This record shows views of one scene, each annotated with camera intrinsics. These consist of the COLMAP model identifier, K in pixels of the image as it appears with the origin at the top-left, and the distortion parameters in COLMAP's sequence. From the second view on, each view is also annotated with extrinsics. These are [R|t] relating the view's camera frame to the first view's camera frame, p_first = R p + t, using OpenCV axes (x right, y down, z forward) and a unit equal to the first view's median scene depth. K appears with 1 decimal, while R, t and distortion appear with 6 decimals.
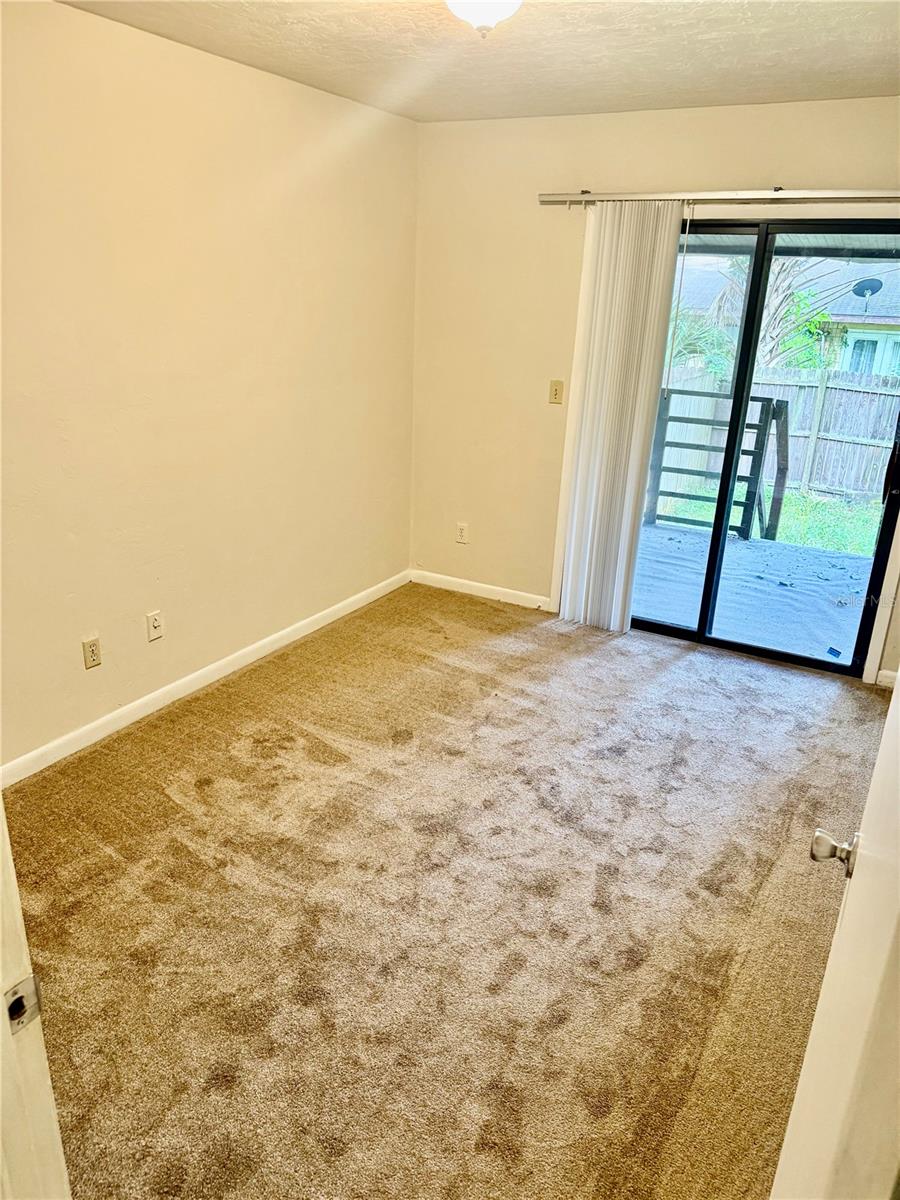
lens RADIAL K [[837.7, 0, 450.0], [0, 837.7, 600.0], [0, 0, 1]] dist [0.066830, -0.081064]
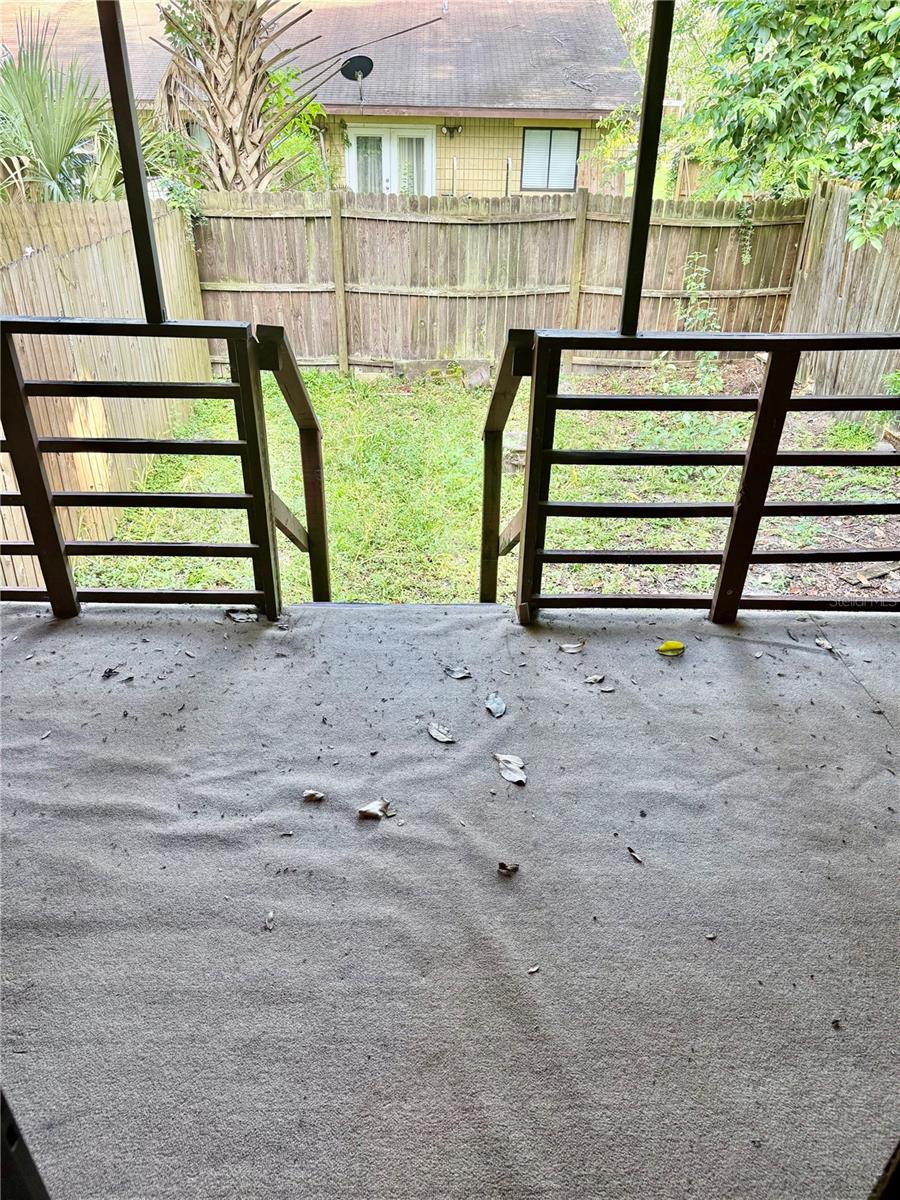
lens RADIAL K [[844.7, 0, 450.0], [0, 844.7, 600.0], [0, 0, 1]] dist [-0.001944, -0.002641]
pose [[0.861765, -0.276869, 0.425094, 0.280675], [0.184883, 0.951715, 0.245064, -0.216636], [-0.472419, -0.132595, 0.871343, 0.629374]]
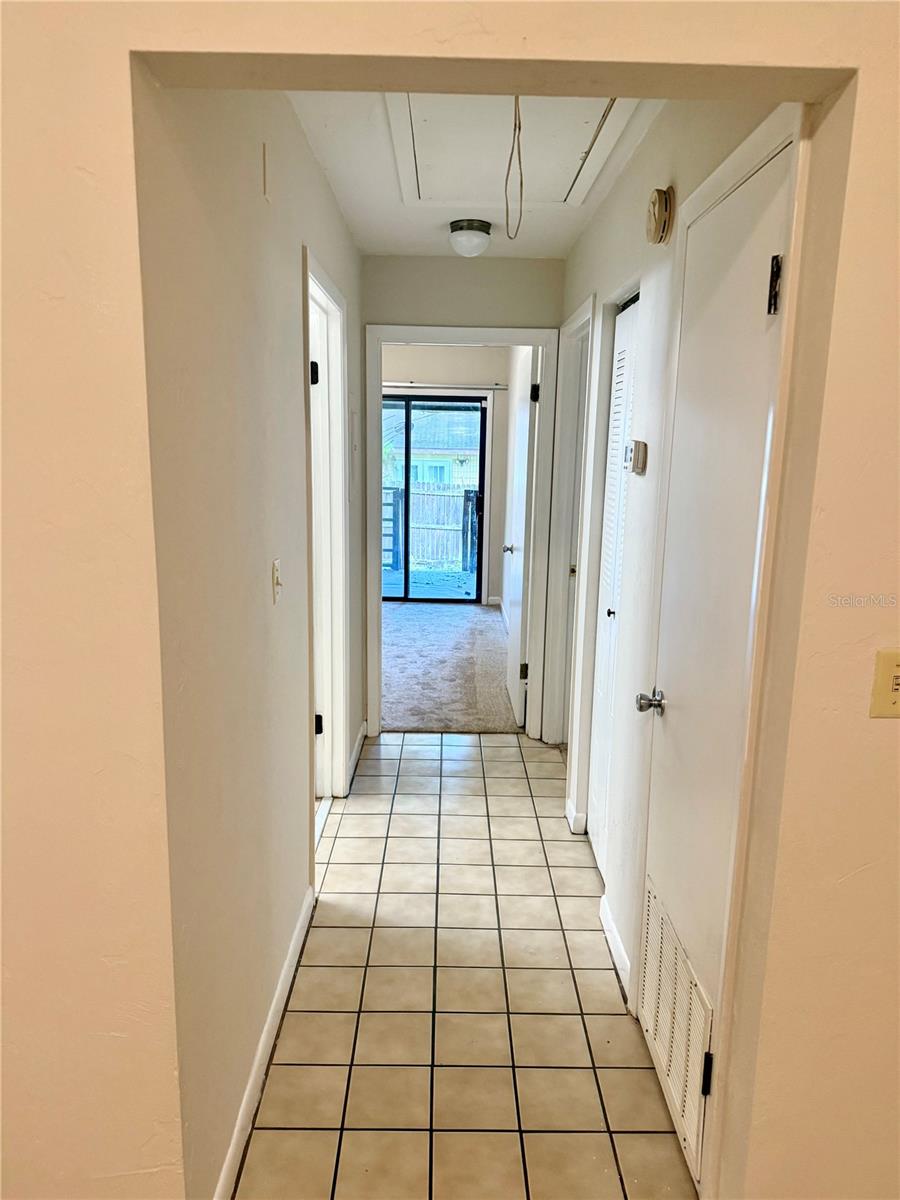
lens RADIAL K [[837.7, 0, 450.0], [0, 837.7, 600.0], [0, 0, 1]] dist [0.066830, -0.081064]
pose [[0.872472, -0.112736, 0.475483, -0.409073], [0.185247, 0.976702, -0.108338, 0.213363], [-0.452191, 0.182603, 0.873029, -0.558052]]
